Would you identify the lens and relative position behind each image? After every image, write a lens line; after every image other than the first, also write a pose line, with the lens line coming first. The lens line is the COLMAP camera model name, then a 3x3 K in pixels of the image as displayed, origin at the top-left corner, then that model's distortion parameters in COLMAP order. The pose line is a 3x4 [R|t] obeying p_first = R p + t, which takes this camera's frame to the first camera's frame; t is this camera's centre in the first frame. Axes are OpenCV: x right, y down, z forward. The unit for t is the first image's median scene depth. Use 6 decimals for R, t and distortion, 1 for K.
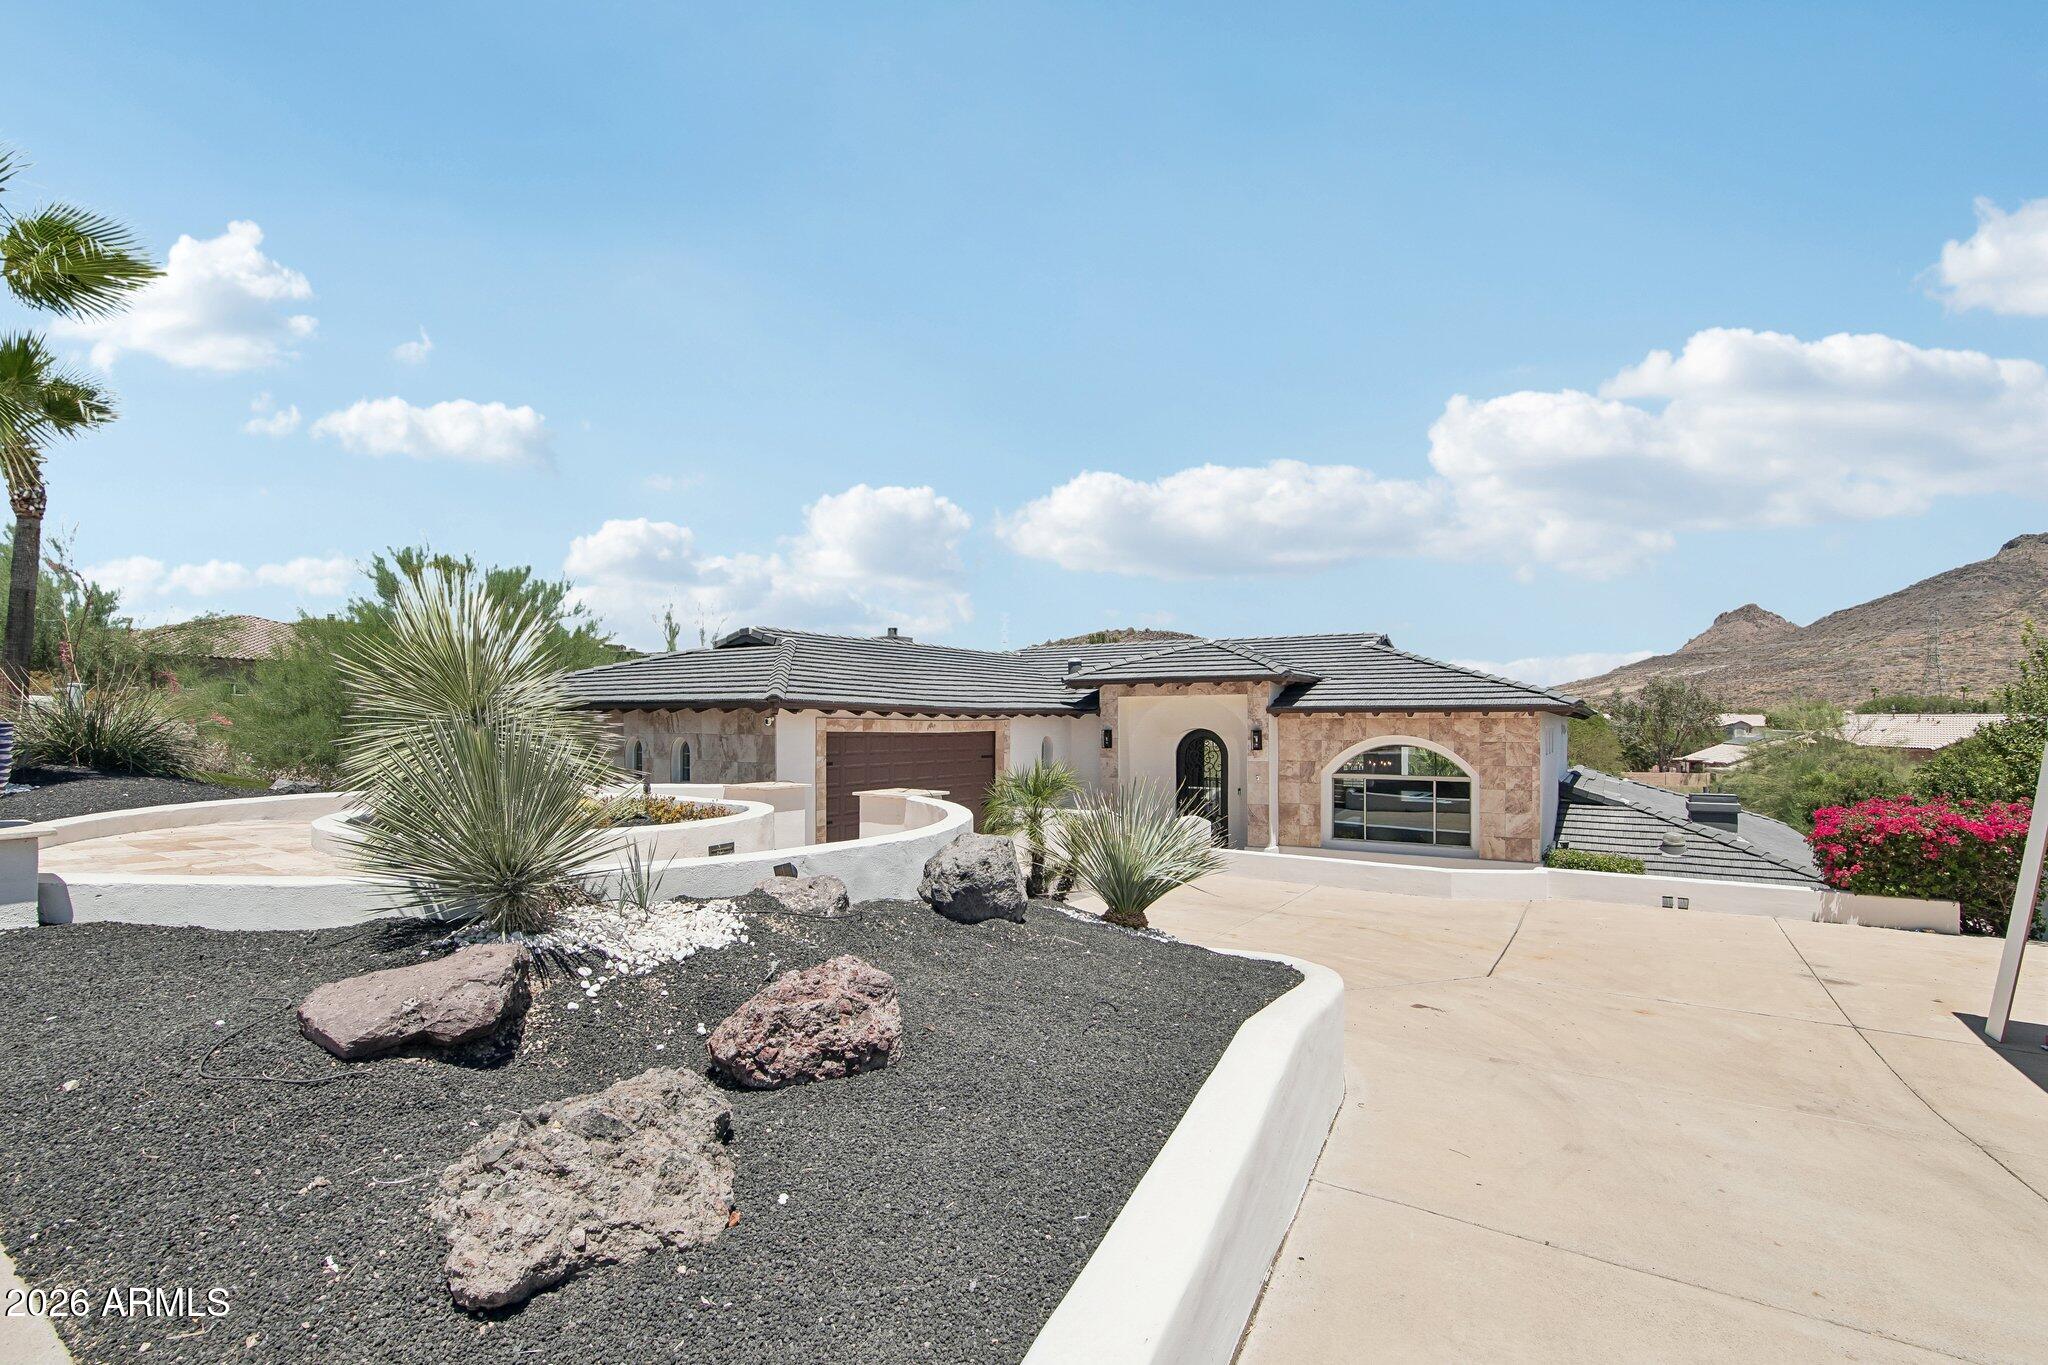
lens RADIAL K [[917.1, 0, 1006.0], [0, 917.1, 709.4], [0, 0, 1]] dist [-0.055109, 0.015656]
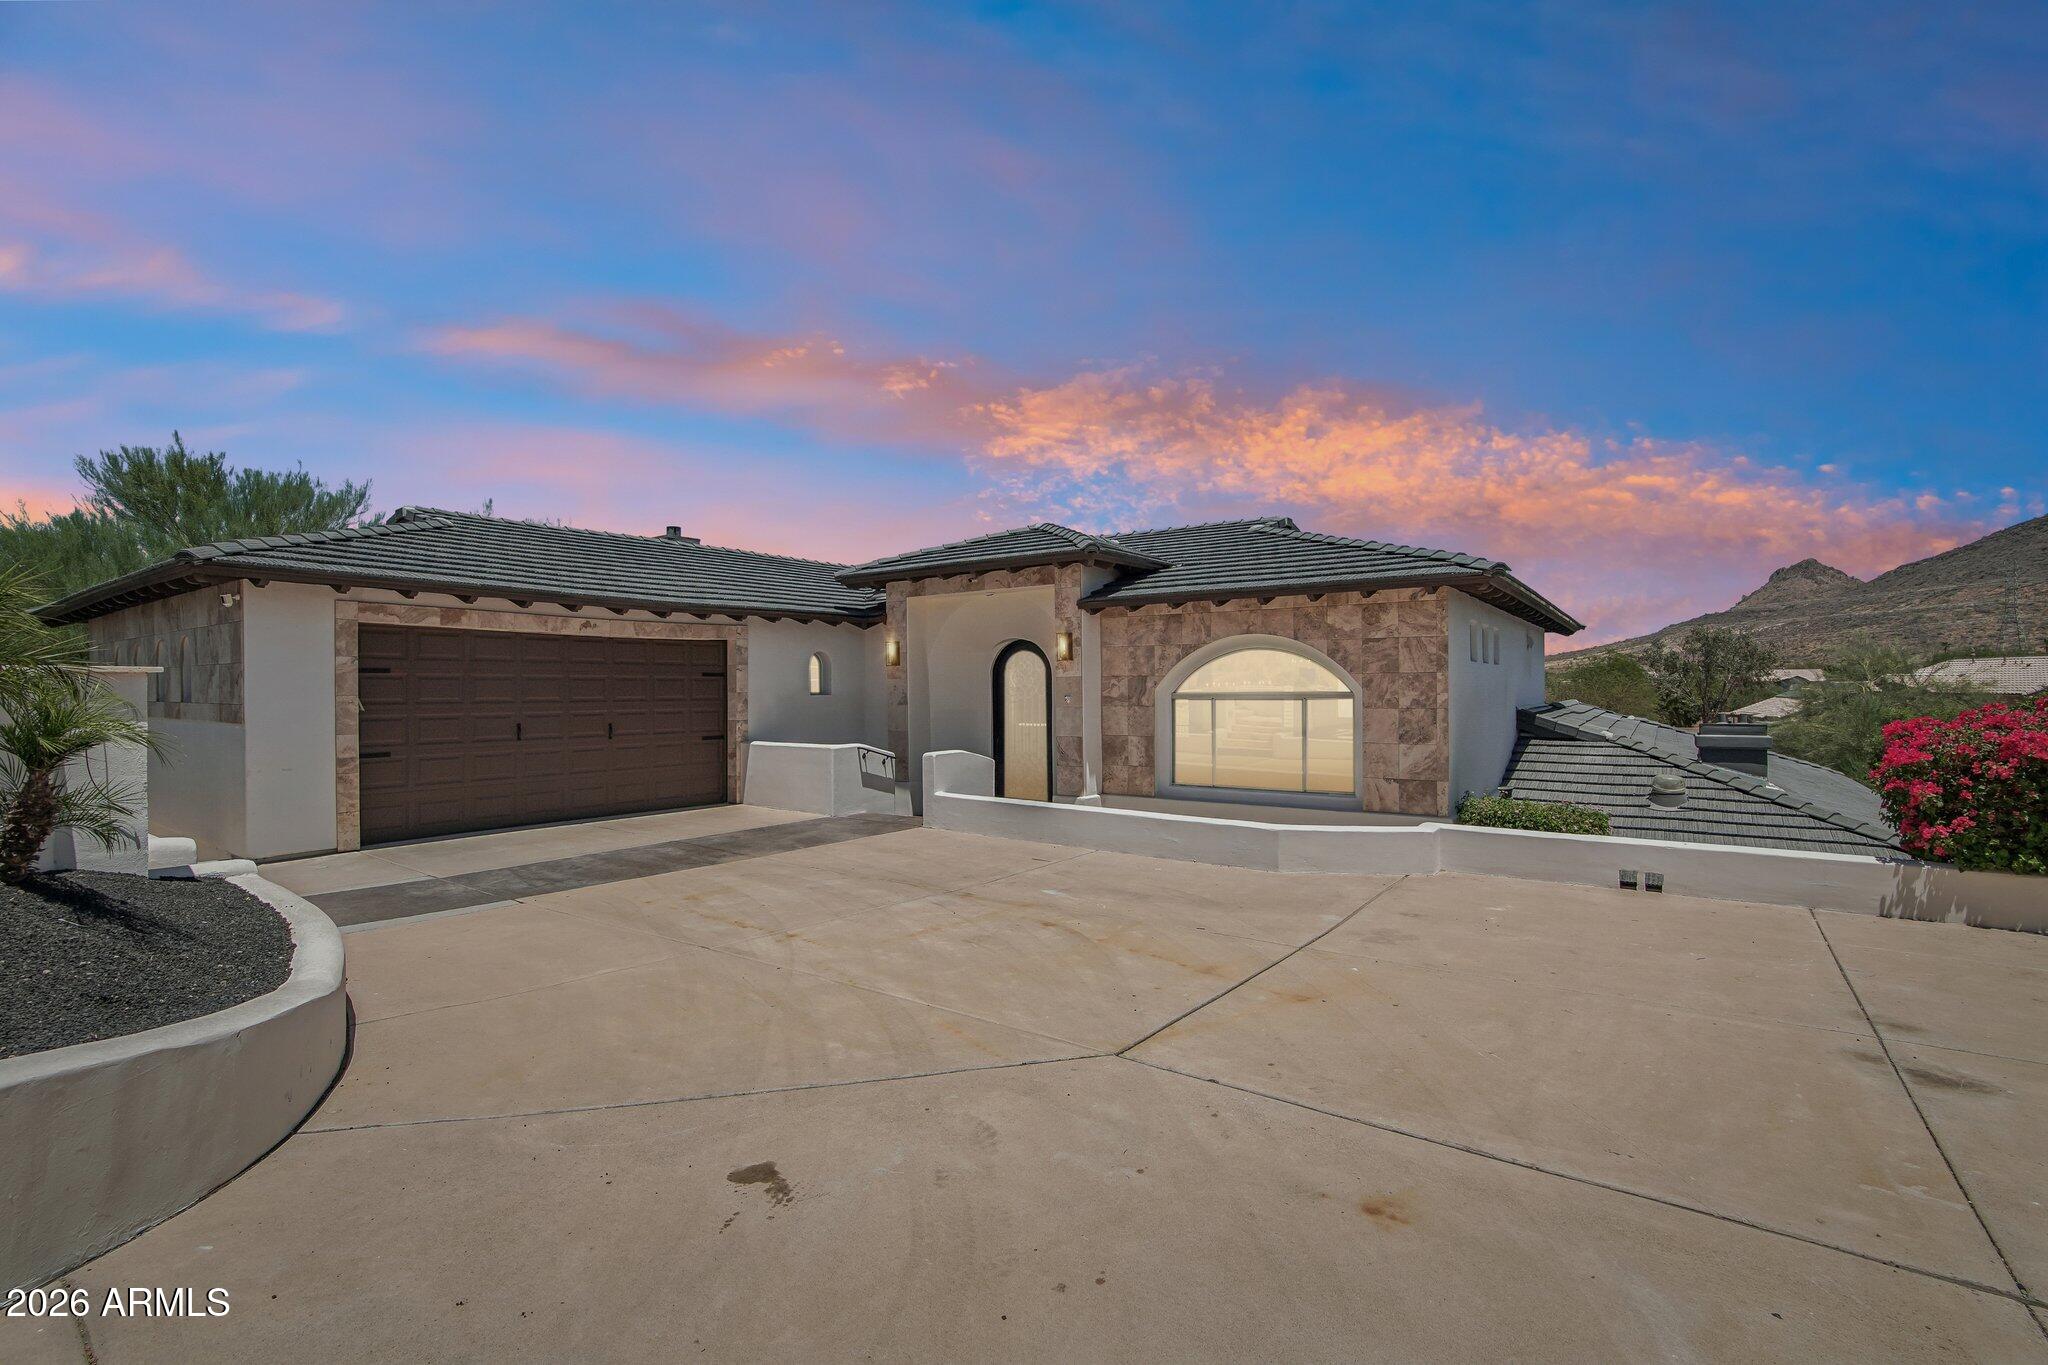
lens RADIAL K [[903.3, 0, 1024.0], [0, 903.3, 682.5], [0, 0, 1]] dist [-0.037092, 0.011720]
pose [[0.999533, -0.006880, -0.029764, 0.261078], [0.007105, 0.999947, 0.007436, 0.055713], [0.029712, -0.007644, 0.999529, 0.287272]]
